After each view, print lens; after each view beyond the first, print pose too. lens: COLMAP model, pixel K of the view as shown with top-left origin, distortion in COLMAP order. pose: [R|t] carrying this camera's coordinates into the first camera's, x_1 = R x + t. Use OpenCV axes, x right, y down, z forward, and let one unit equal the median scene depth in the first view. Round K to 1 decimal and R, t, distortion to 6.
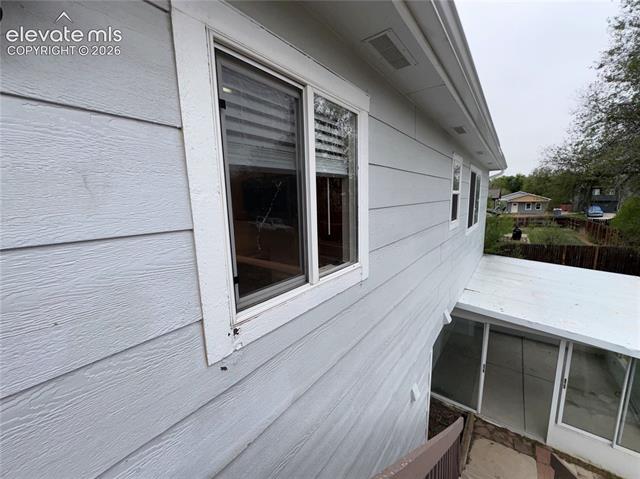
lens RADIAL K [[257.5, 0, 319.0], [0, 257.5, 242.3], [0, 0, 1]] dist [-0.002229, -0.000079]
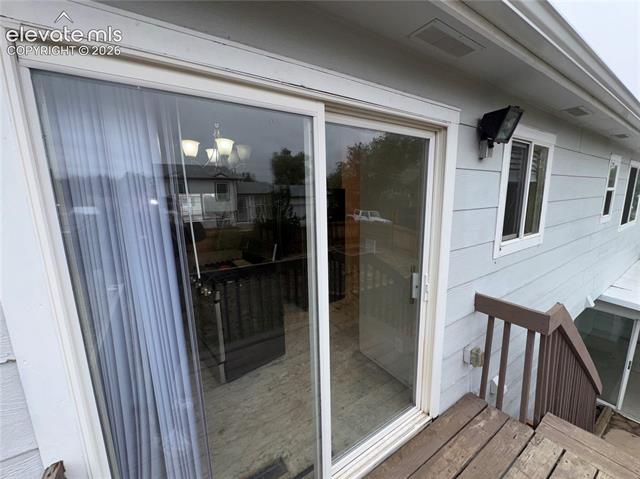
lens RADIAL K [[253.2, 0, 319.0], [0, 253.2, 239.8], [0, 0, 1]] dist [-0.001891, 0.000303]
pose [[0.940671, 0.066953, -0.332648, -0.239869], [-0.061198, 0.997739, 0.027761, 0.060342], [0.333755, -0.005757, 0.942642, -0.390275]]
